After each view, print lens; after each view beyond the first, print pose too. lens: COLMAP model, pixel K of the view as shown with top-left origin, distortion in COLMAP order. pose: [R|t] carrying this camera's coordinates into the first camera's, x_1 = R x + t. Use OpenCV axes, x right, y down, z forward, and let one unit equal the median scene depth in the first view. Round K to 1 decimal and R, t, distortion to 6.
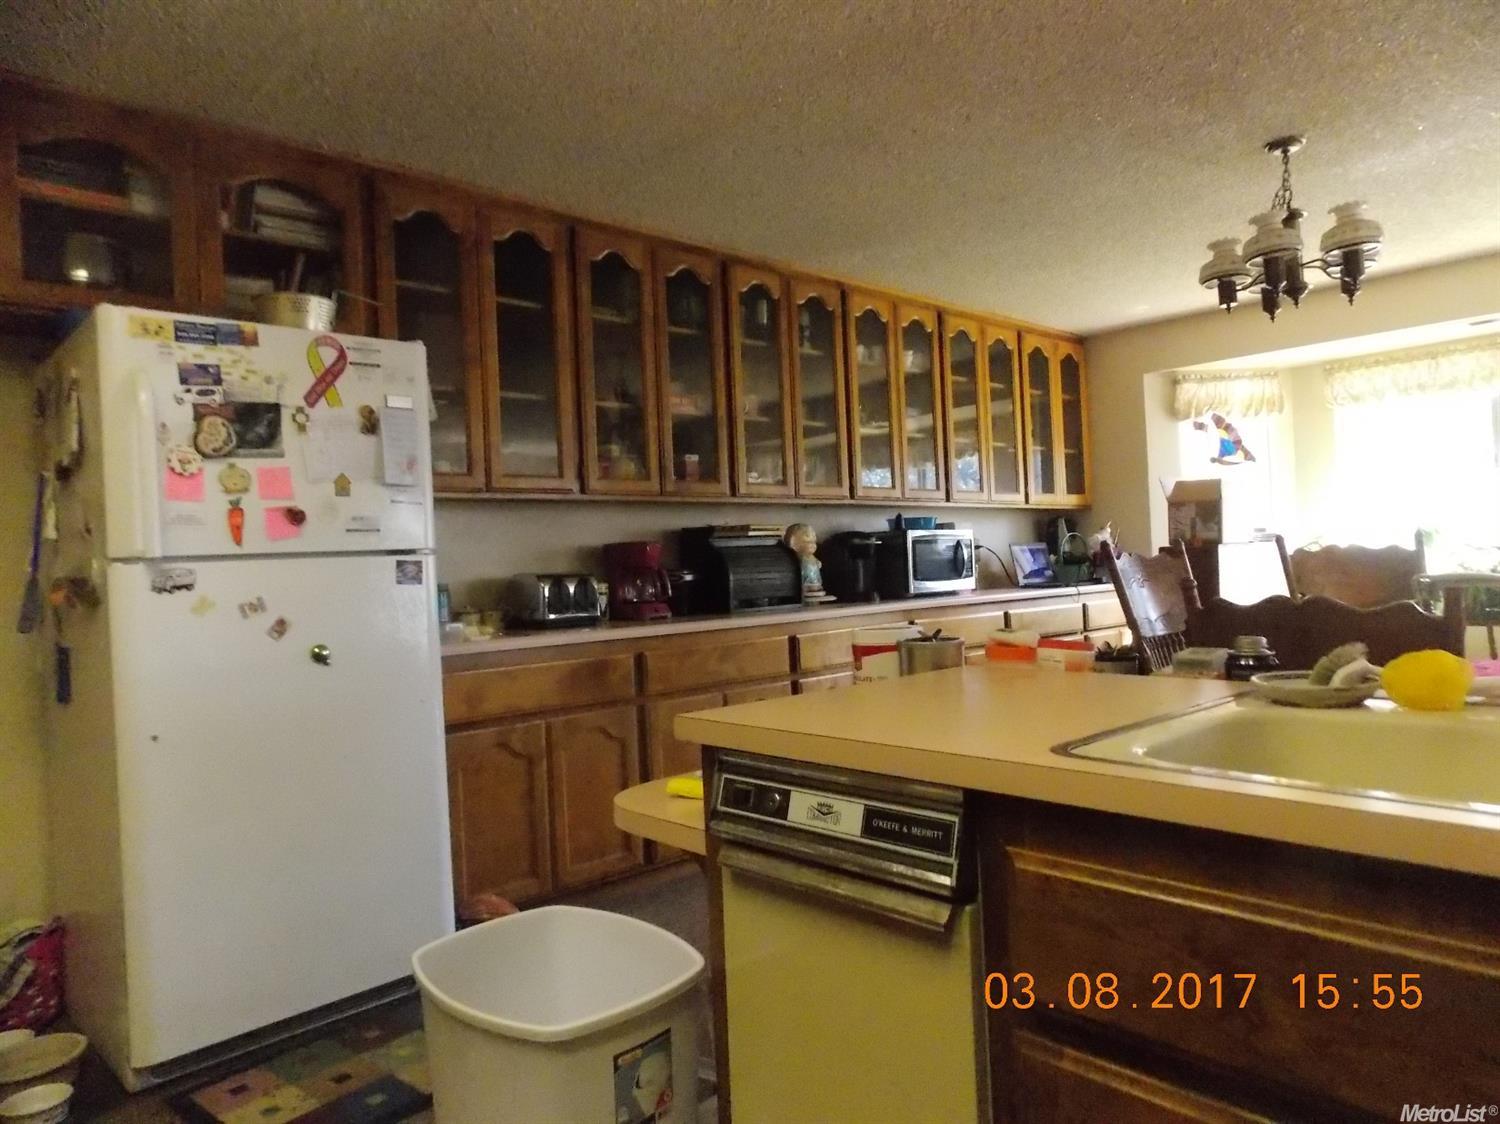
lens RADIAL K [[994.6, 0, 750.0], [0, 994.6, 562.0], [0, 0, 1]] dist [0.003741, 0.000605]
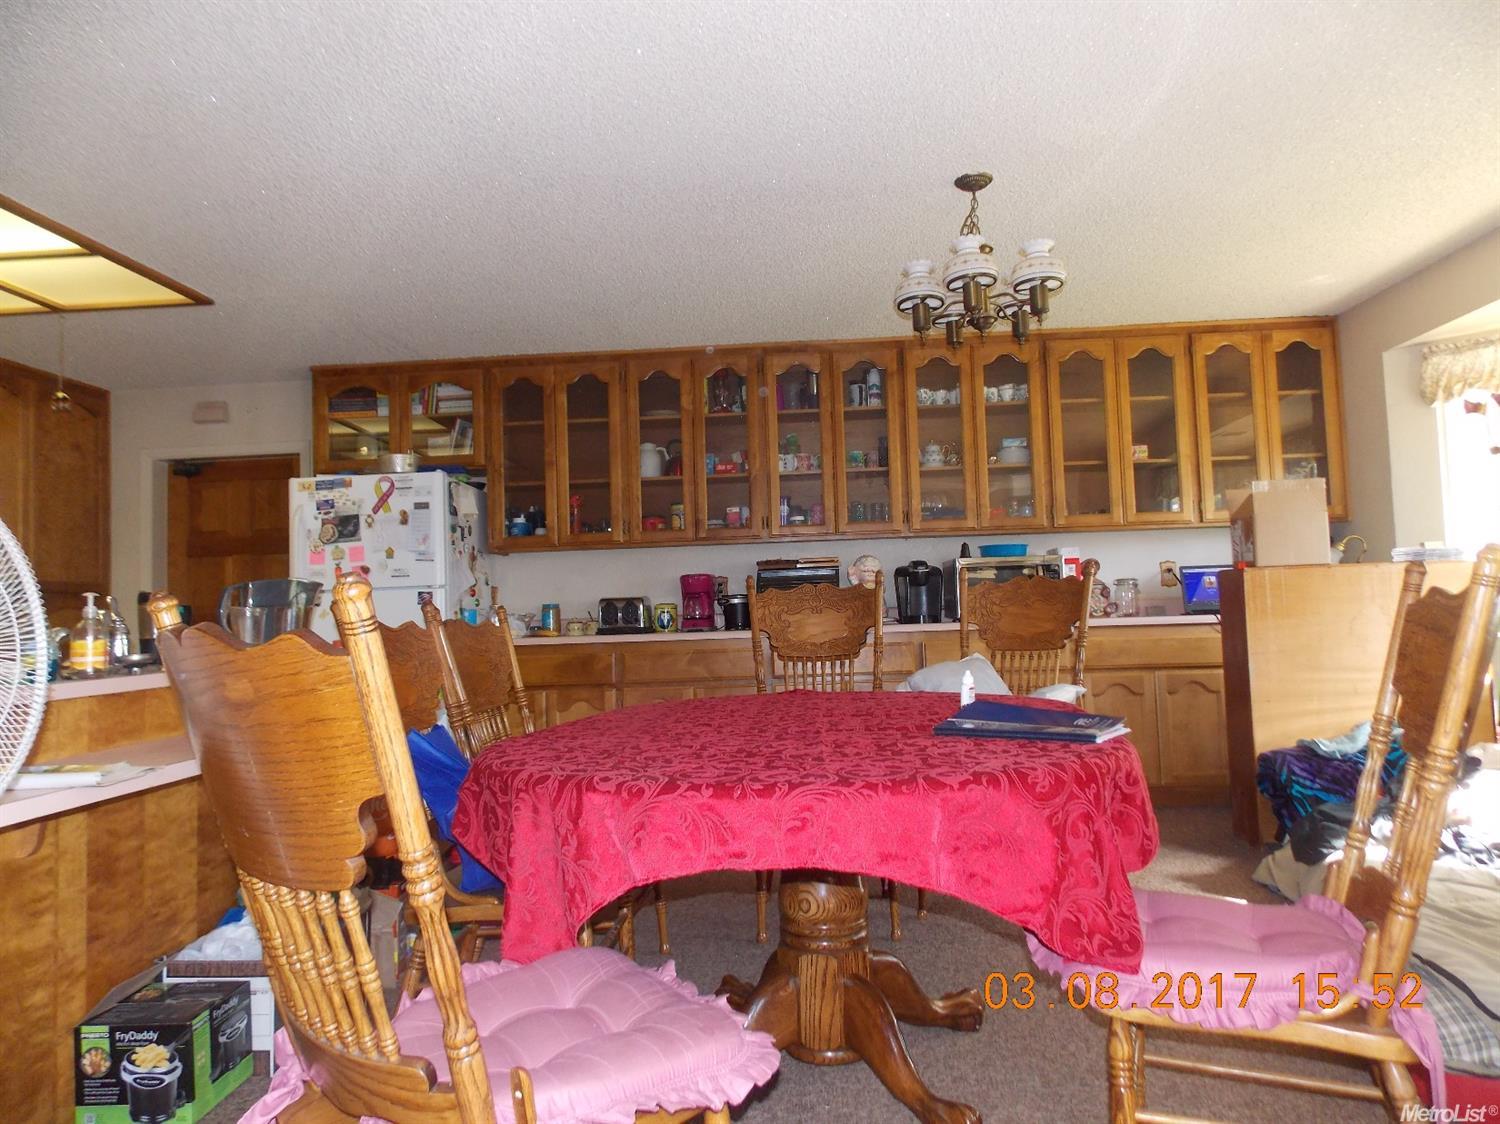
lens RADIAL K [[994.6, 0, 750.0], [0, 994.6, 562.0], [0, 0, 1]] dist [0.003741, 0.000605]
pose [[0.688637, -0.014897, -0.724953, 1.020299], [0.006637, 0.999877, -0.014241, -0.019429], [0.725076, 0.004995, 0.688651, 0.127331]]
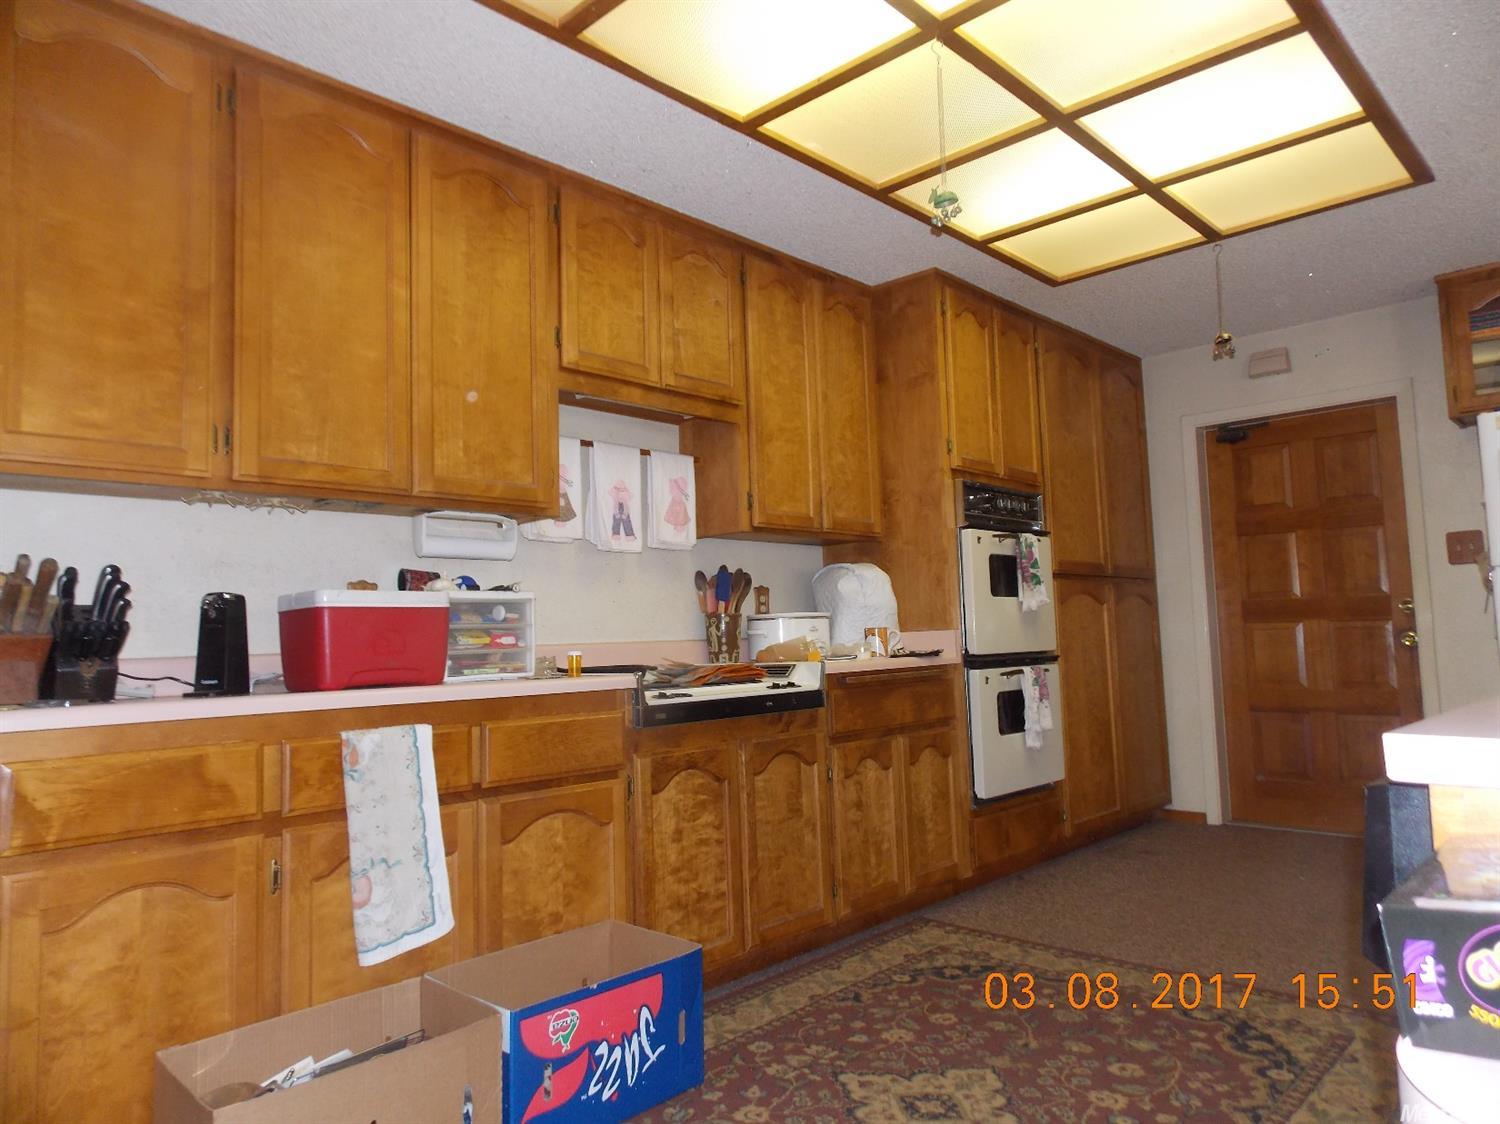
lens RADIAL K [[994.6, 0, 750.0], [0, 994.6, 562.0], [0, 0, 1]] dist [0.003741, 0.000605]
pose [[0.064004, -0.033815, -0.997377, 0.562019], [0.028432, 0.999082, -0.032048, 0.006169], [0.997545, -0.026306, 0.064907, -0.201575]]
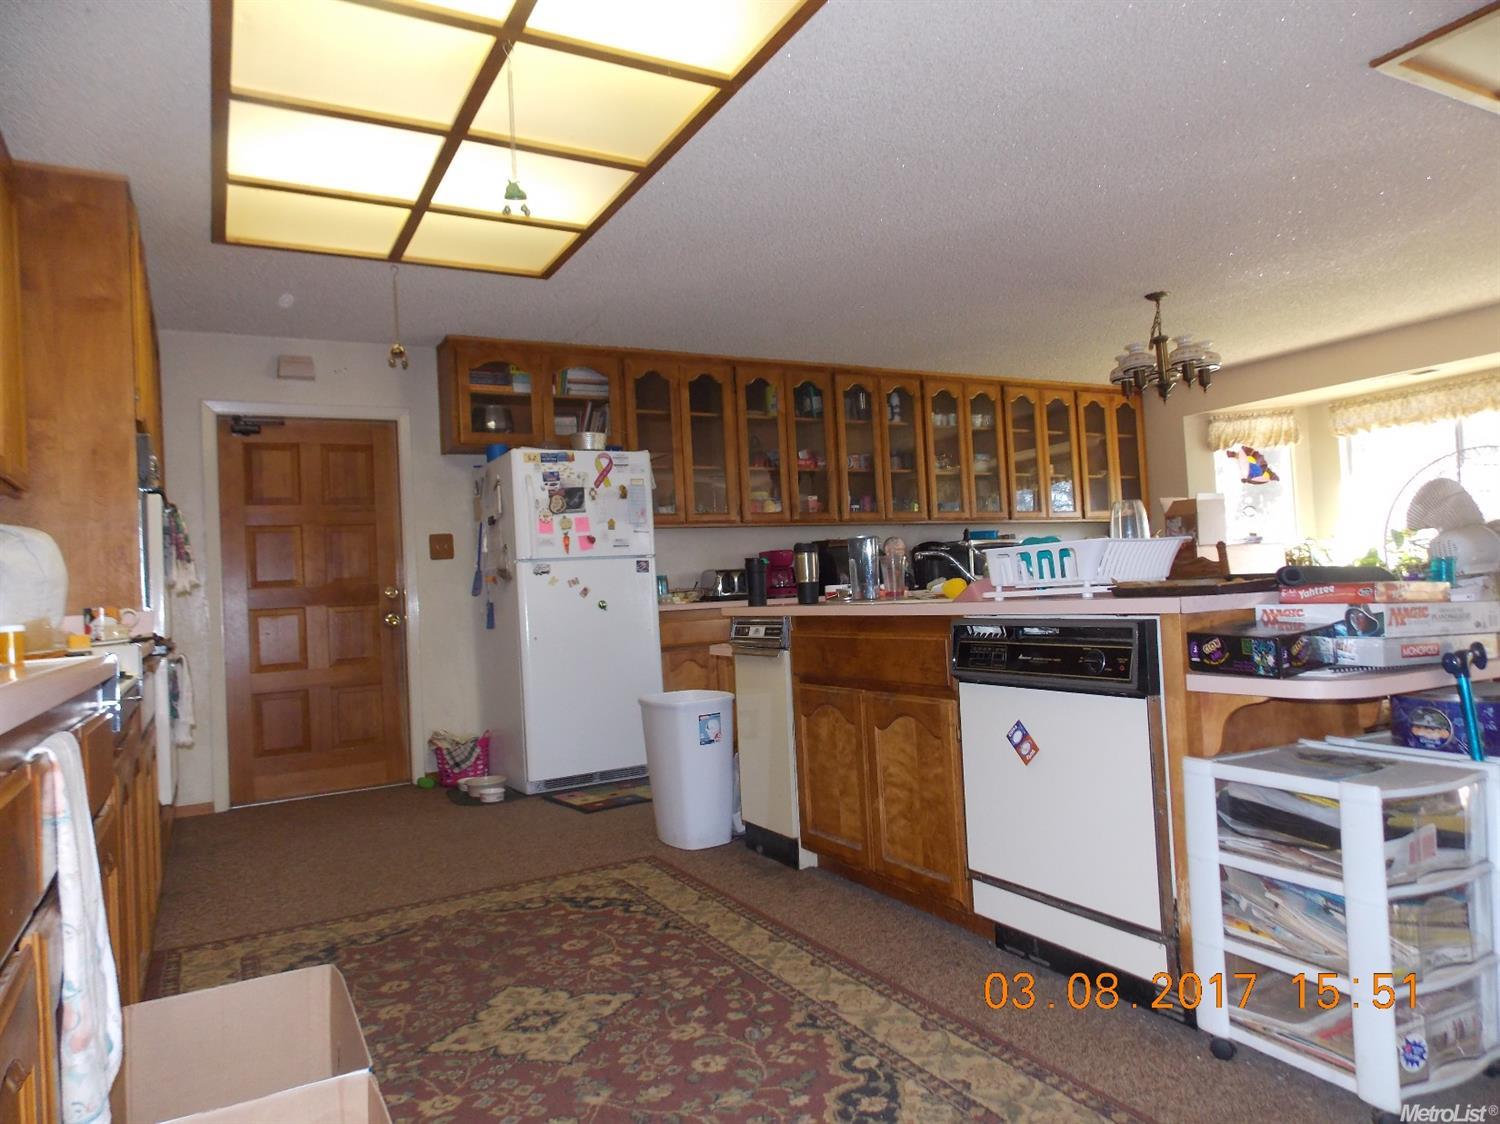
lens RADIAL K [[1001.8, 0, 750.8], [0, 1001.8, 575.2], [0, 0, 1]] dist [0.019252, 0.001299]
pose [[0.970541, -0.009476, -0.240748, 0.263877], [0.009617, 0.999954, -0.000588, 0.023459], [0.240743, -0.001745, 0.970587, -0.674471]]
